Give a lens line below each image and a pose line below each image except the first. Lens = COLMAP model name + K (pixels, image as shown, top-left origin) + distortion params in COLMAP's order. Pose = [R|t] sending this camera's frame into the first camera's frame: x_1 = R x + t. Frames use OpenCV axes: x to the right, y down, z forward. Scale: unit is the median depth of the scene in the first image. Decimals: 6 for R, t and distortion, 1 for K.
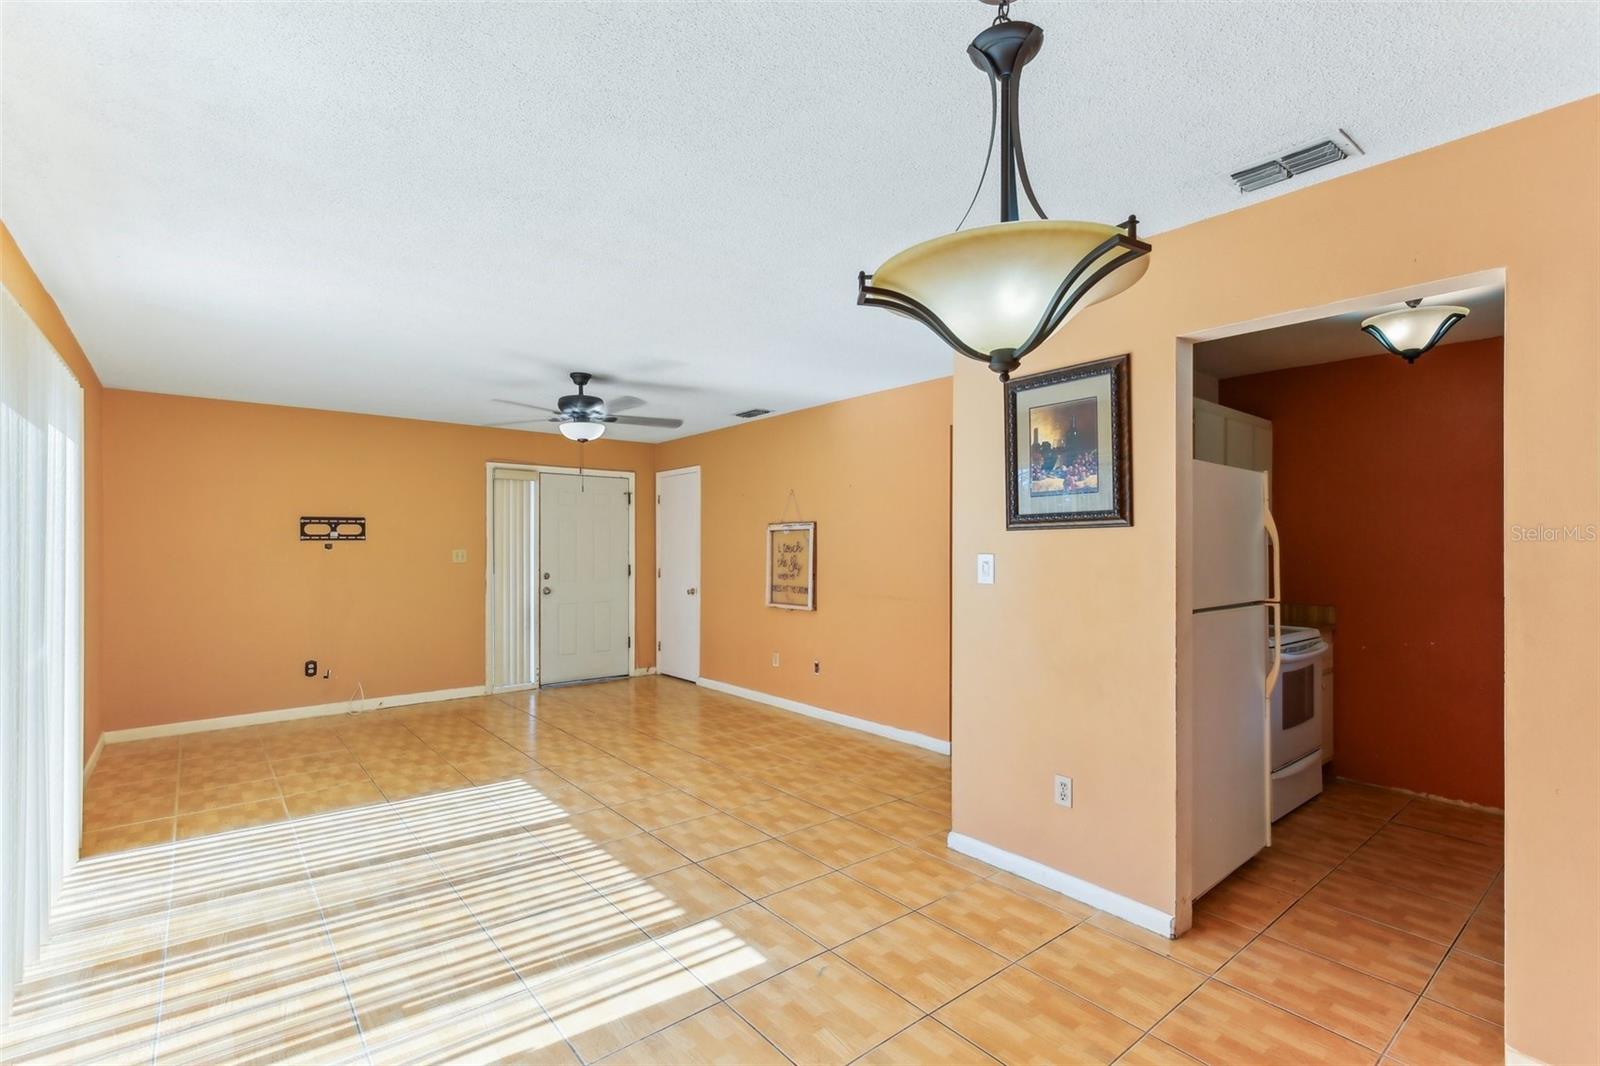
lens RADIAL K [[744.3, 0, 800.0], [0, 744.3, 533.0], [0, 0, 1]] dist [0.015823, 0.001292]
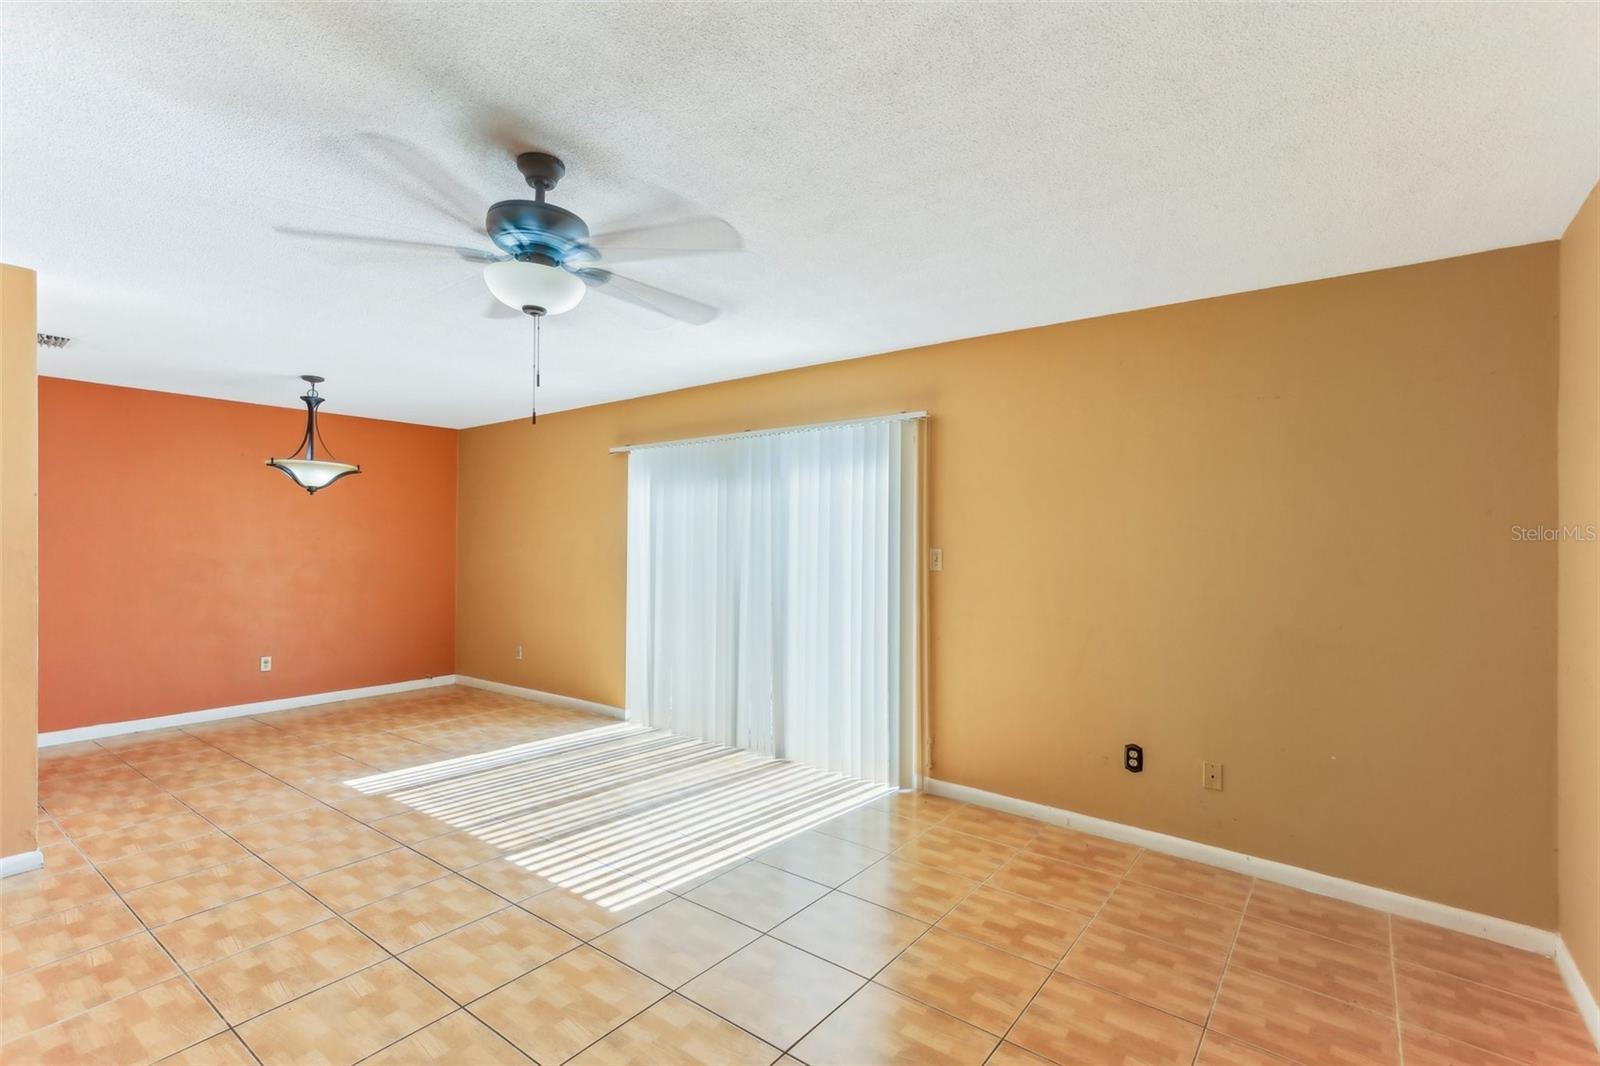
lens RADIAL K [[743.1, 0, 817.8], [0, 743.1, 532.2], [0, 0, 1]] dist [0.028468, 0.000267]
pose [[-0.970393, -0.012953, -0.241184, -0.432921], [-0.005475, 0.999484, -0.031649, 0.026172], [0.241470, -0.029392, -0.969963, 1.875829]]
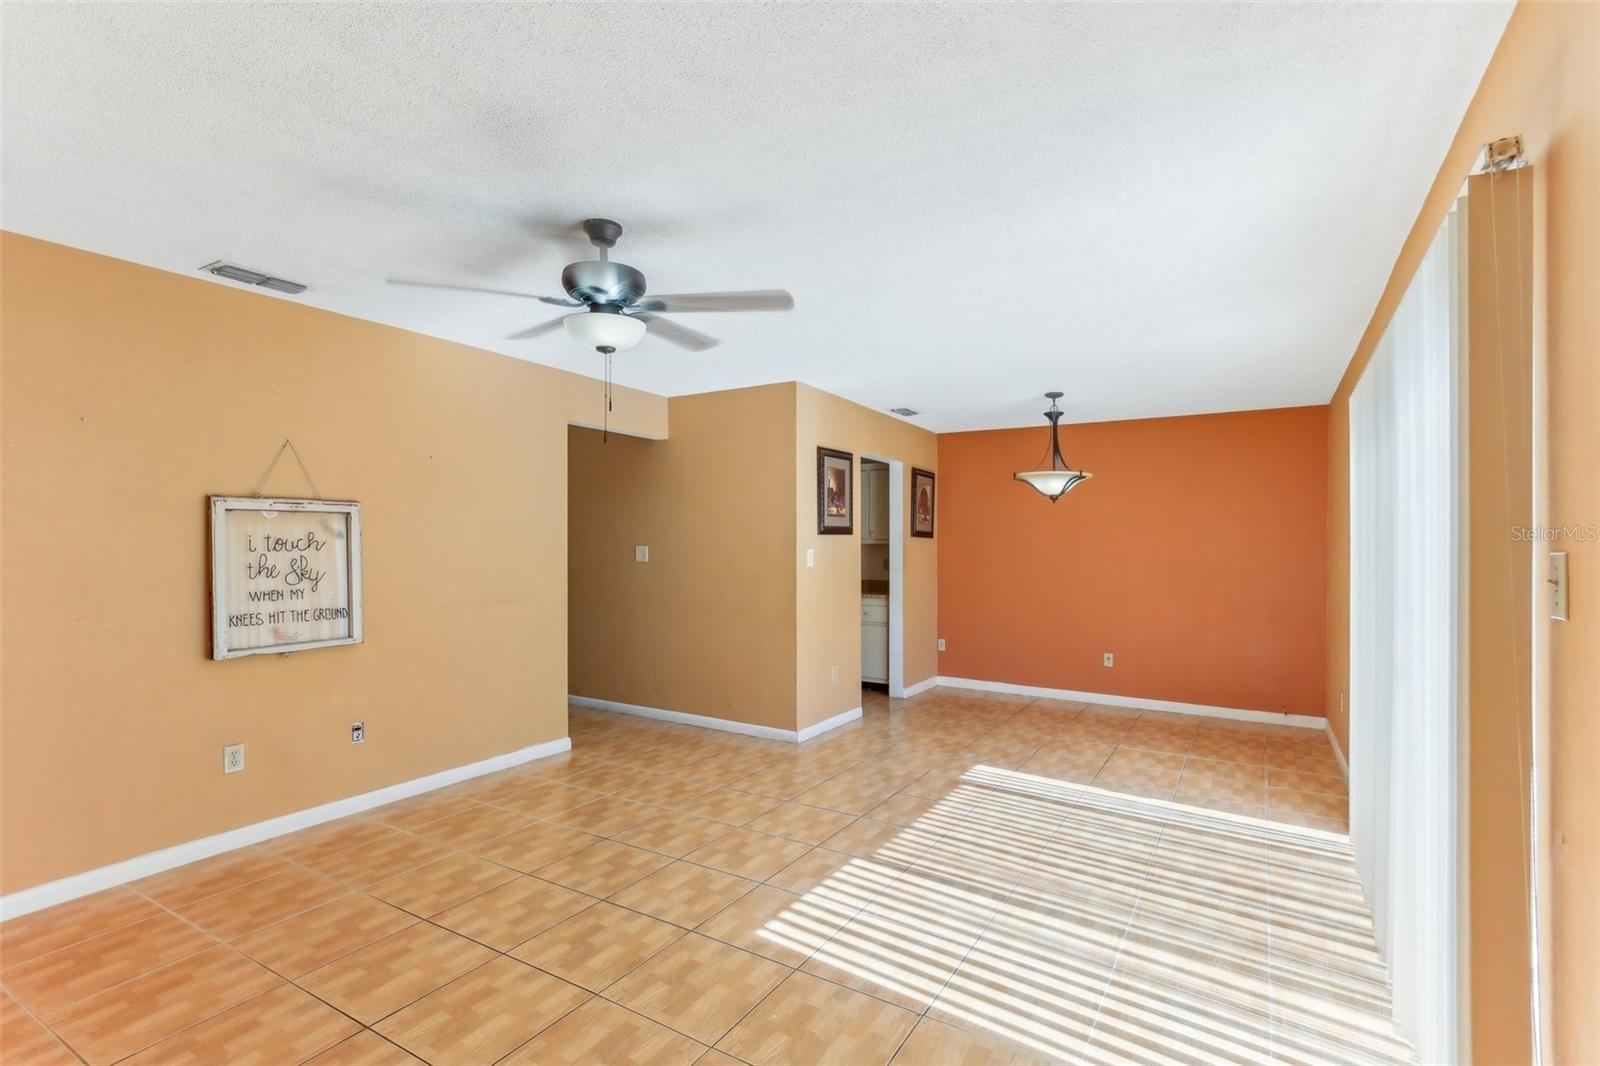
lens RADIAL K [[764.3, 0, 790.1], [0, 764.3, 536.6], [0, 0, 1]] dist [0.018046, 0.000439]
pose [[-0.334139, 0.000538, 0.942524, -1.083200], [-0.028435, 0.999539, -0.010651, 0.017116], [-0.942095, -0.030359, -0.333970, 1.333038]]
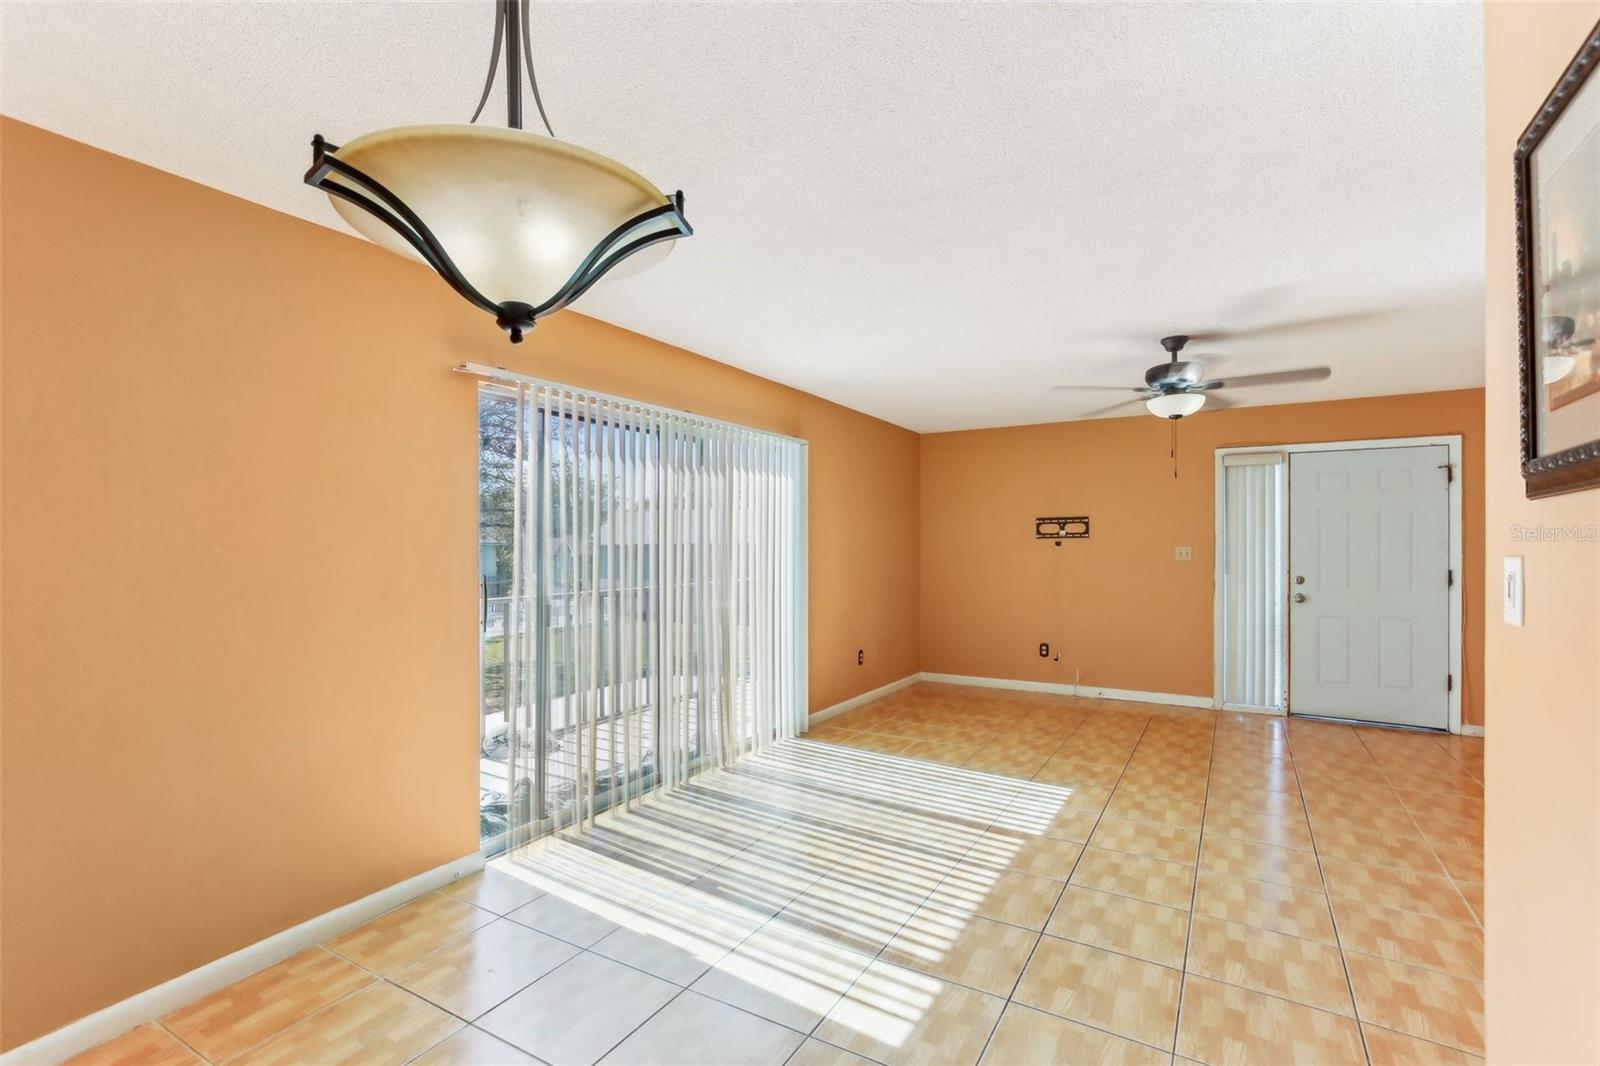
lens RADIAL K [[732.9, 0, 781.8], [0, 732.9, 533.6], [0, 0, 1]] dist [0.015615, 0.000674]
pose [[0.334100, -0.014190, -0.942431, 0.429585], [0.017524, 0.999807, -0.008841, 0.008645], [0.942375, -0.013561, 0.334284, 0.388082]]
